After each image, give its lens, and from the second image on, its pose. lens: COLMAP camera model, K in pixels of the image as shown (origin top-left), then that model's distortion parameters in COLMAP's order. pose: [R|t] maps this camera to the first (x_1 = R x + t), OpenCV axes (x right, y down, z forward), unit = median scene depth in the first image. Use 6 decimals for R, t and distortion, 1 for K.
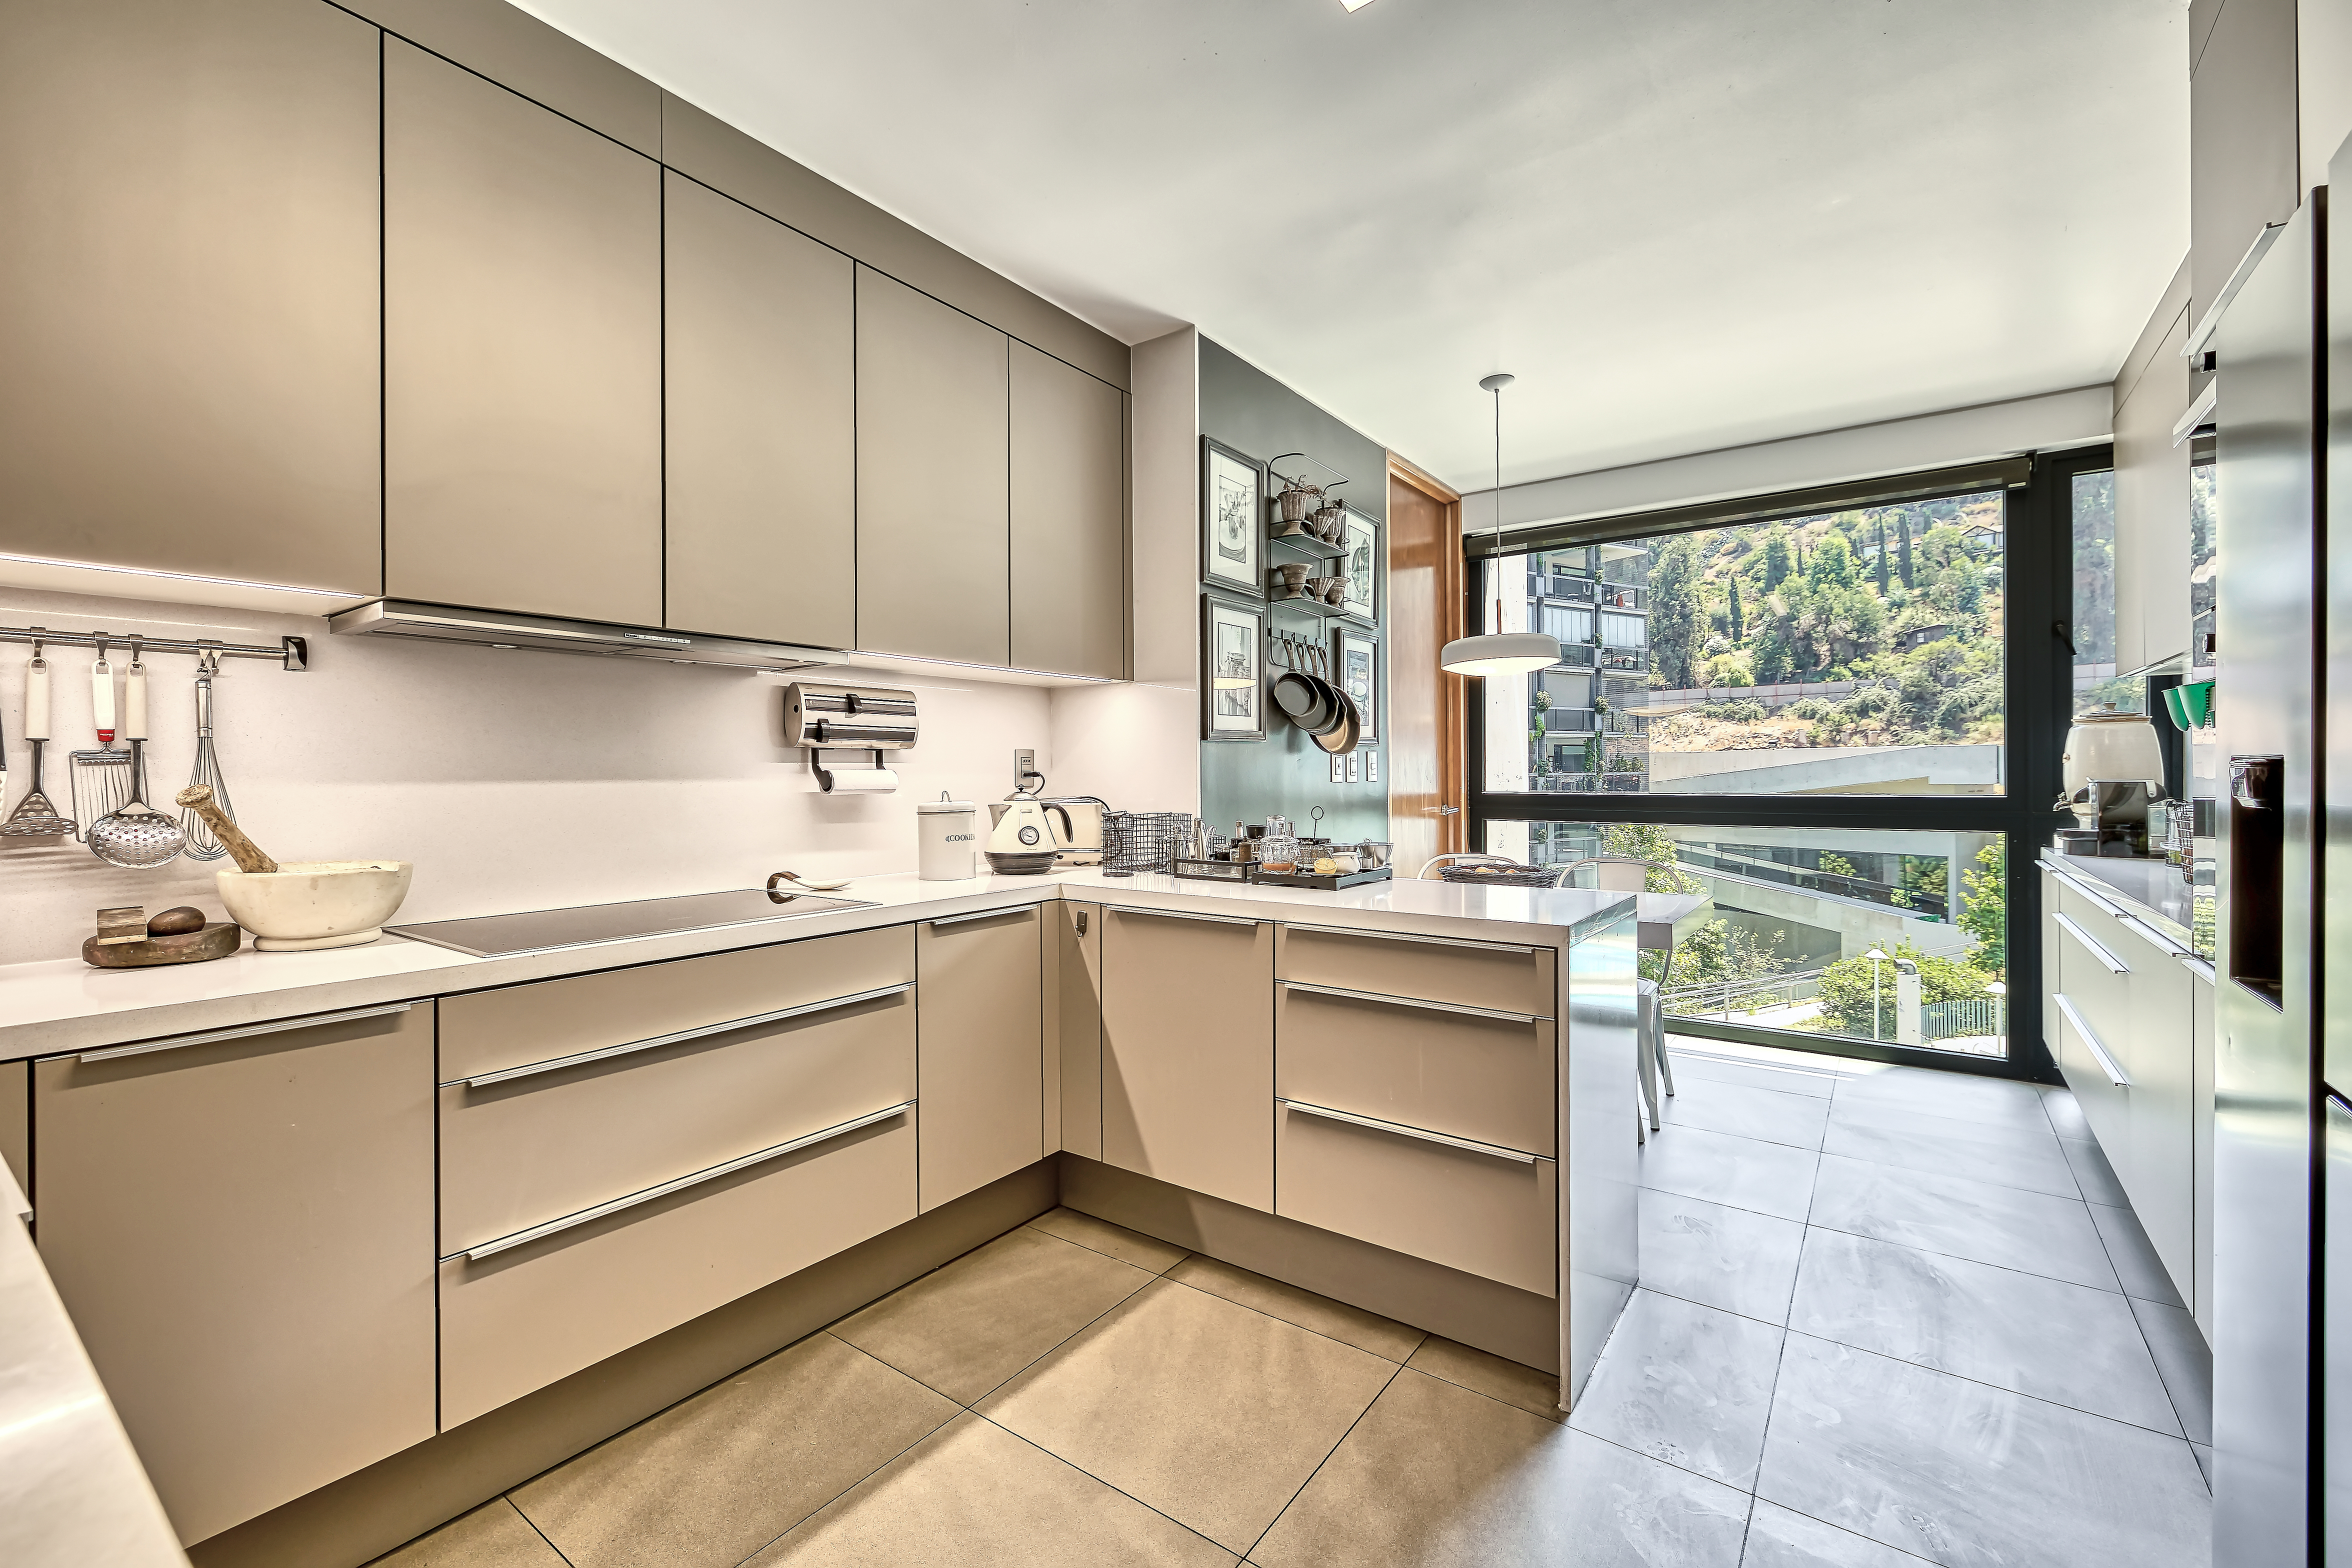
lens RADIAL K [[995.8, 0, 1162.9], [0, 995.8, 770.2], [0, 0, 1]] dist [-0.002902, 0.000350]
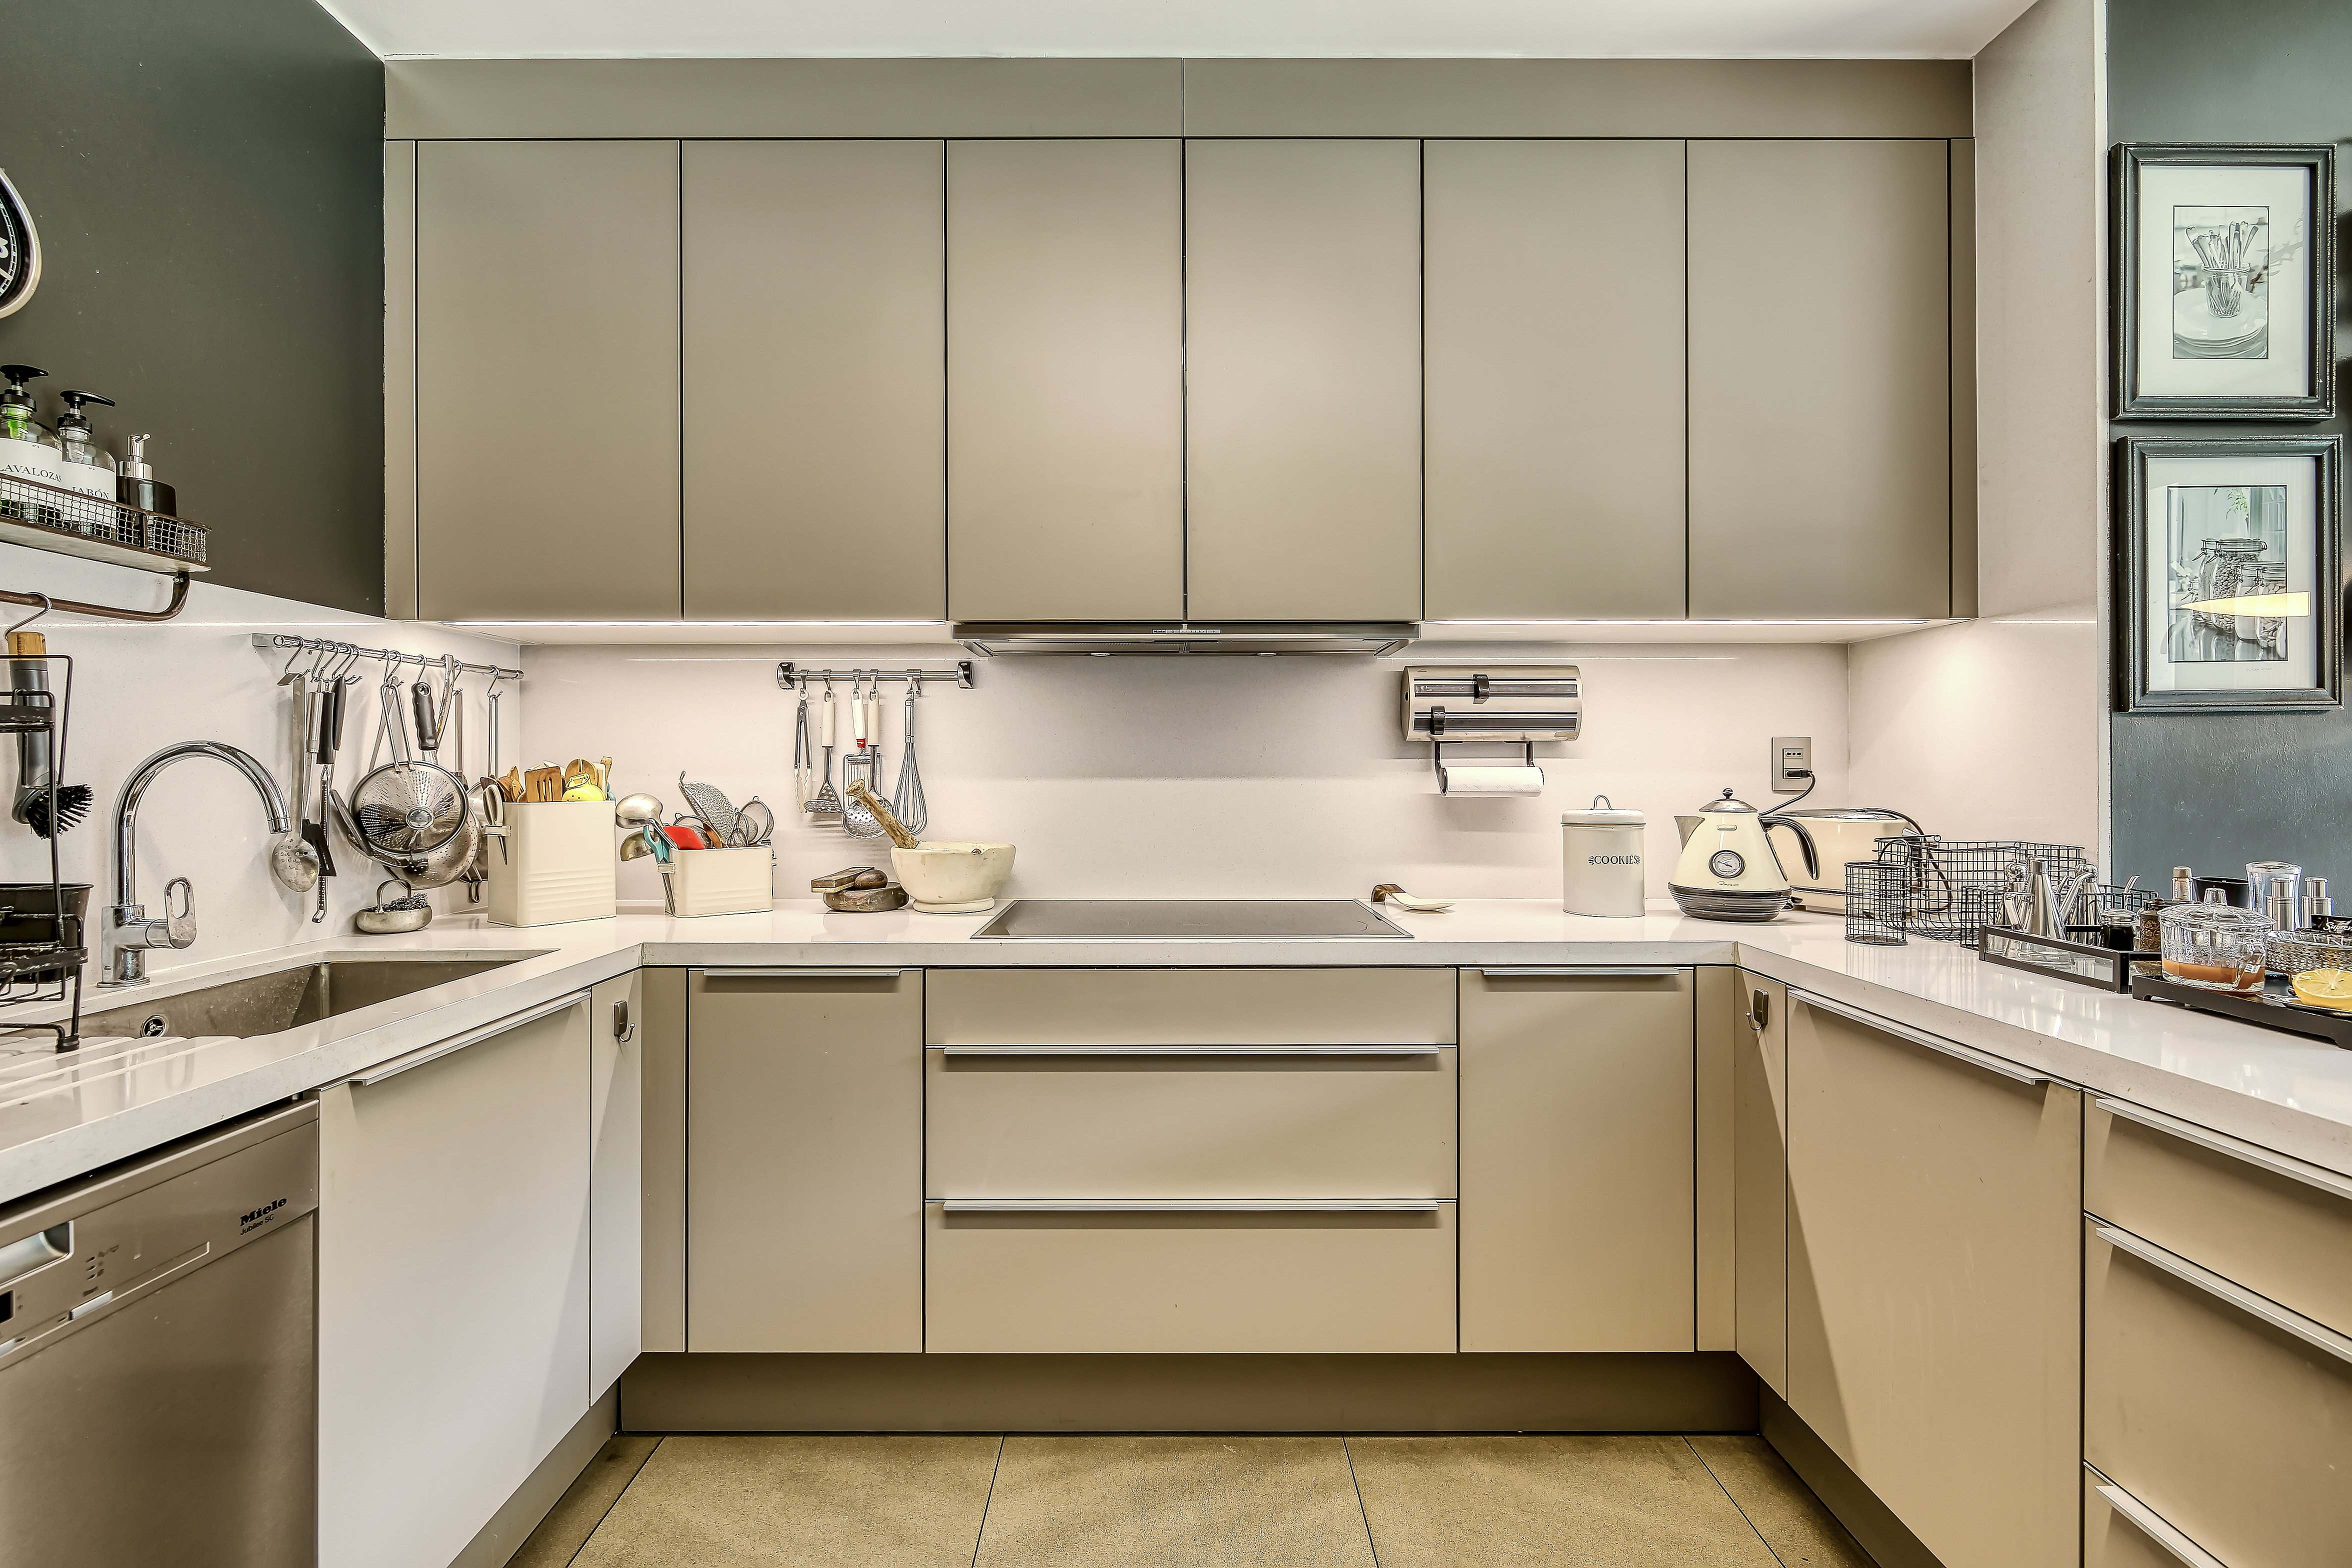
lens RADIAL K [[995.8, 0, 1162.9], [0, 995.8, 770.2], [0, 0, 1]] dist [-0.002902, 0.000350]
pose [[0.591802, 0.003506, -0.806076, 0.156710], [0.000340, 0.999989, 0.004600, -0.001360], [0.806083, -0.002996, 0.591794, 0.247565]]
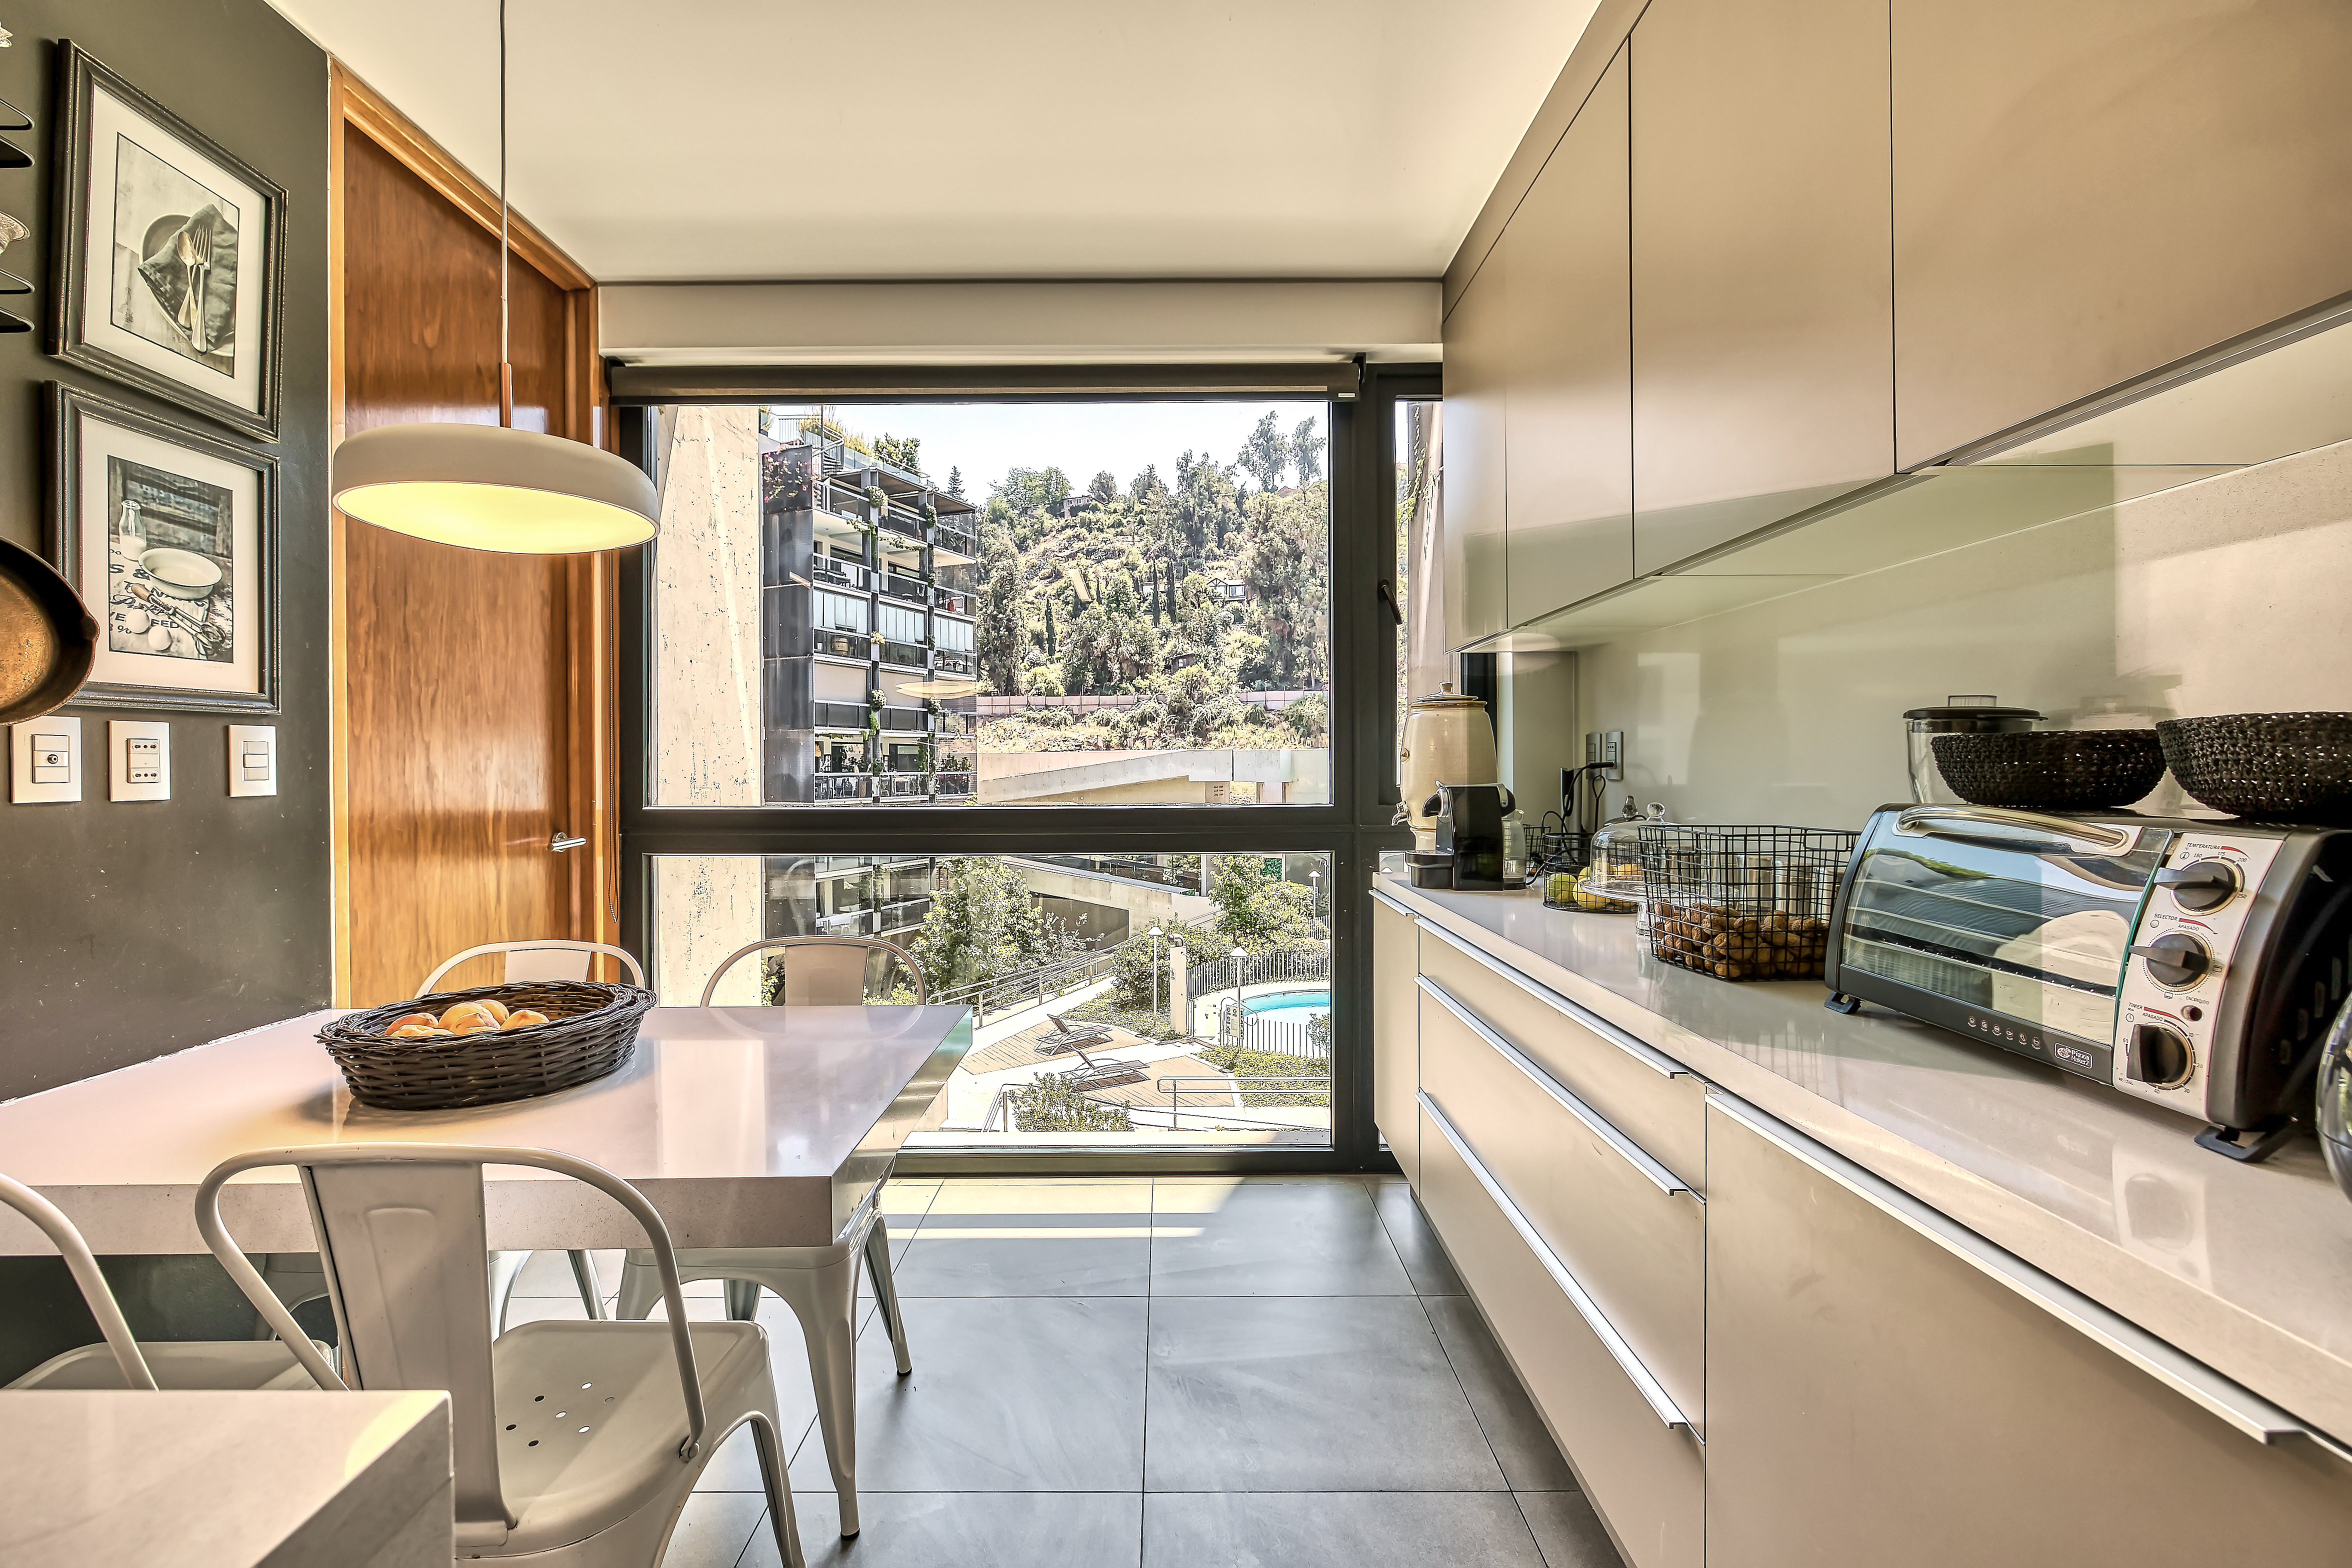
lens RADIAL K [[995.8, 0, 1162.9], [0, 995.8, 770.2], [0, 0, 1]] dist [-0.002902, 0.000350]
pose [[0.805303, 0.000399, 0.592863, 0.320068], [-0.000729, 1.000000, 0.000318, -0.000644], [-0.592863, -0.000689, 0.805303, 0.509192]]
